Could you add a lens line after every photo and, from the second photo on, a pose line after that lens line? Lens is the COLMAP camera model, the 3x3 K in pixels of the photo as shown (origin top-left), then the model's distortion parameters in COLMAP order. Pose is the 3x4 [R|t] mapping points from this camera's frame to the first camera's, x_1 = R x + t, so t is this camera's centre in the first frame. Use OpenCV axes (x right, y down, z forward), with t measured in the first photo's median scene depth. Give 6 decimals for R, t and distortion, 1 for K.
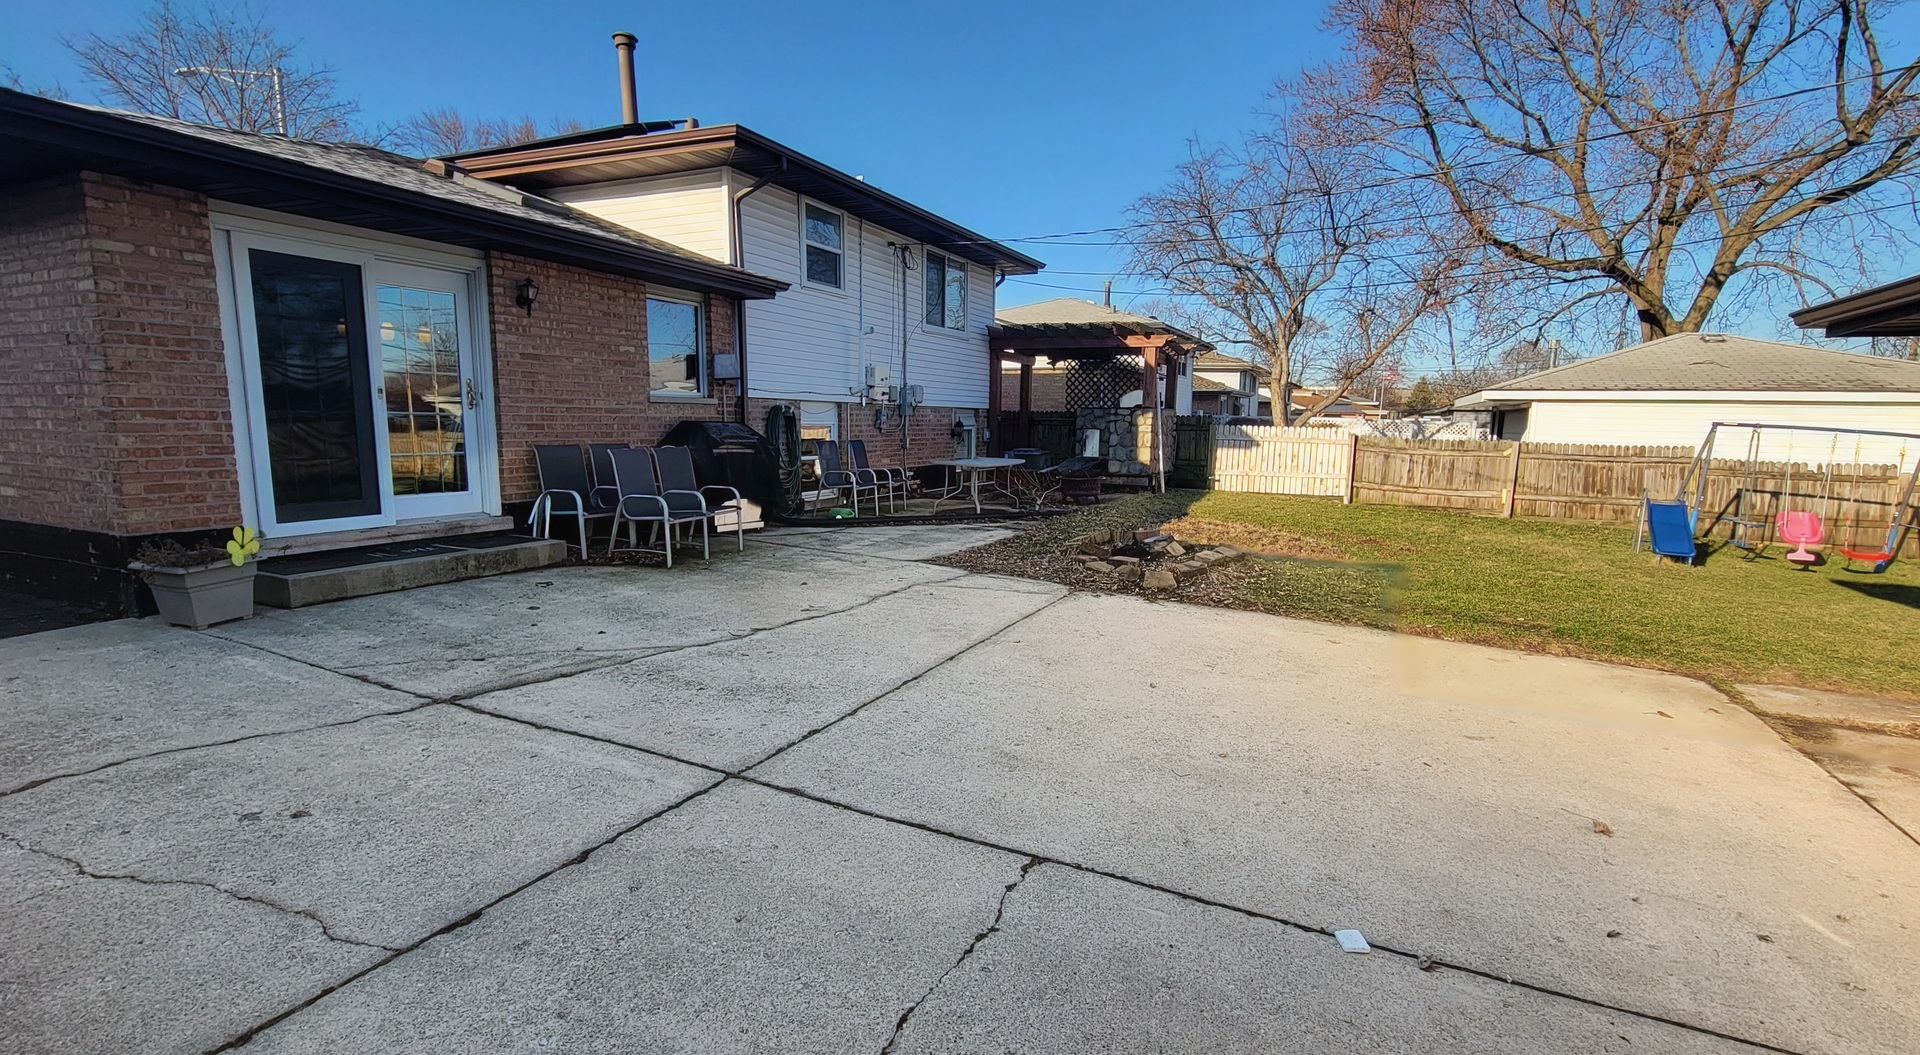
lens RADIAL K [[874.5, 0, 960.0], [0, 874.5, 527.5], [0, 0, 1]] dist [0.000913, 0.000235]
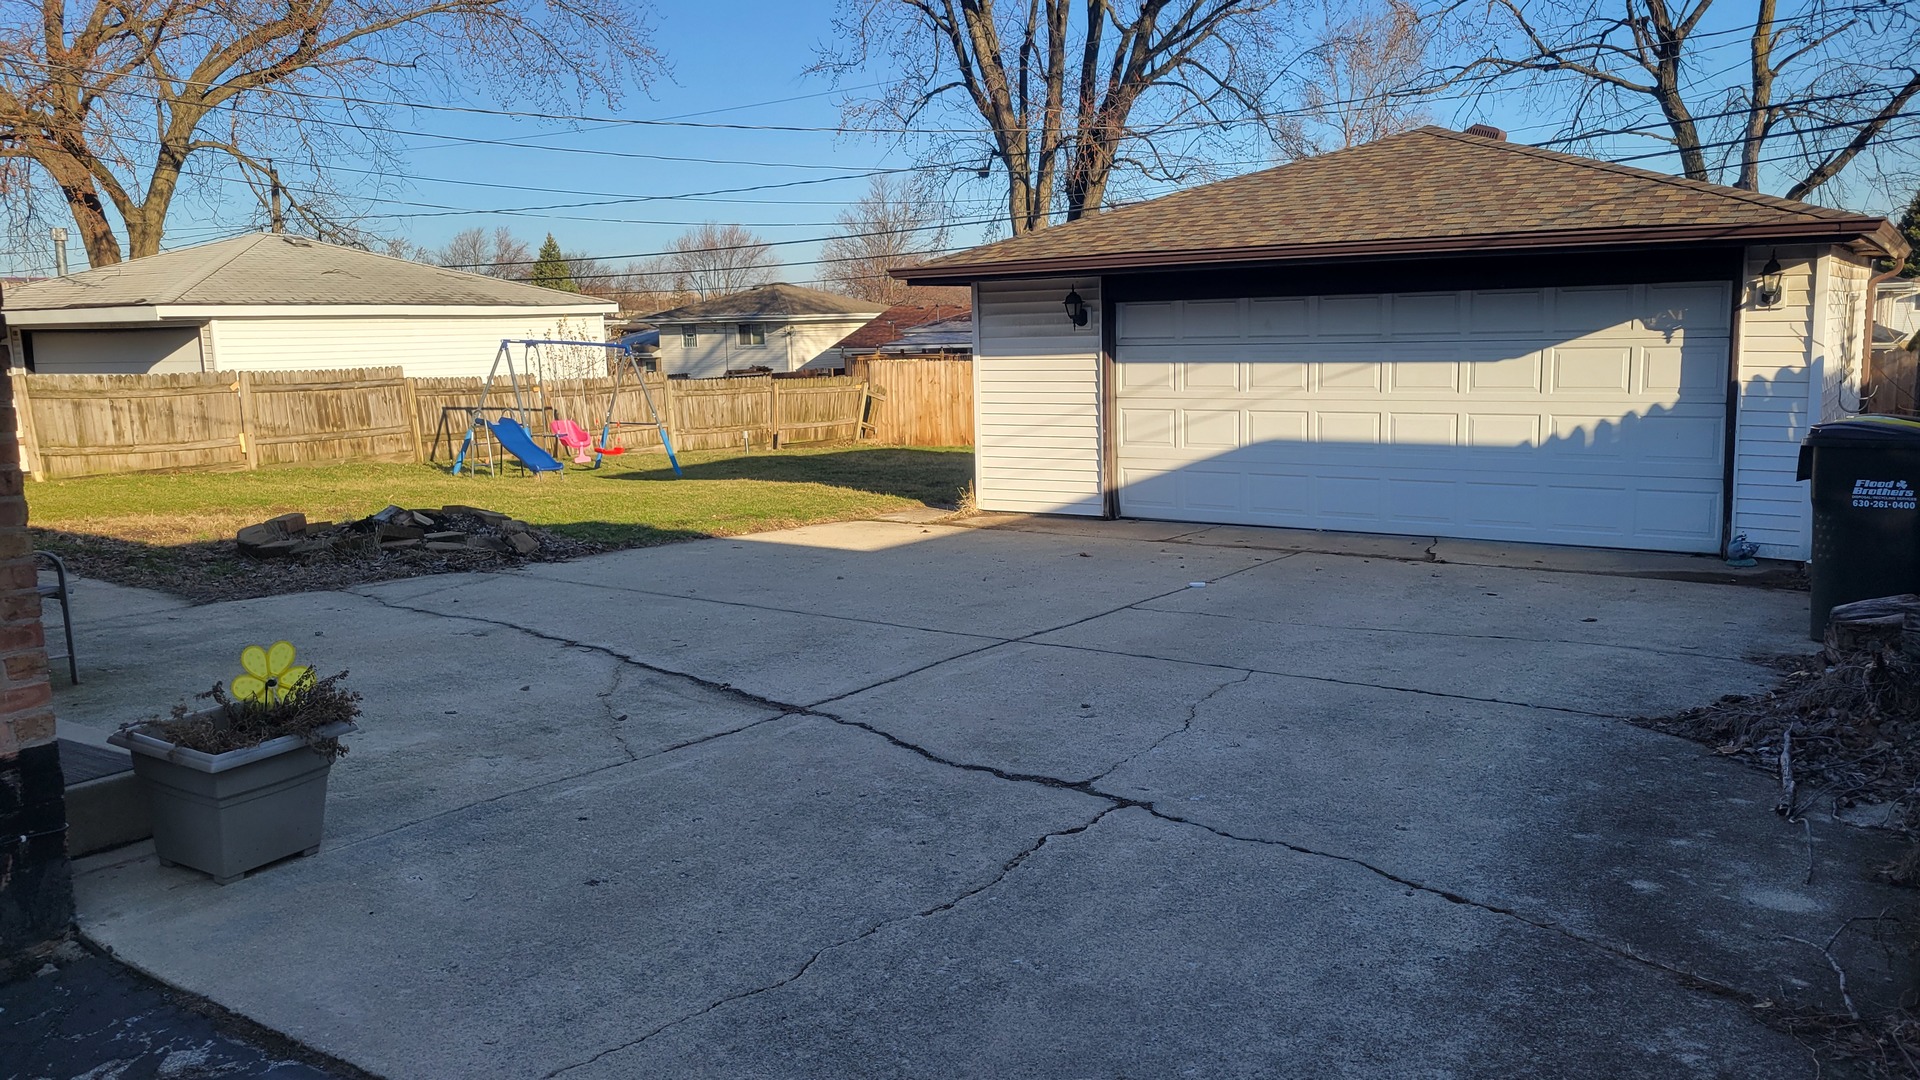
lens RADIAL K [[1417.4, 0, 960.0], [0, 1417.4, 540.0], [0, 0, 1]] dist [0.044209, 0.001630]
pose [[0.167813, -0.169956, 0.971058, -0.555649], [0.150789, 0.977861, 0.145088, -0.043052], [-0.974218, 0.122077, 0.189725, 0.161515]]
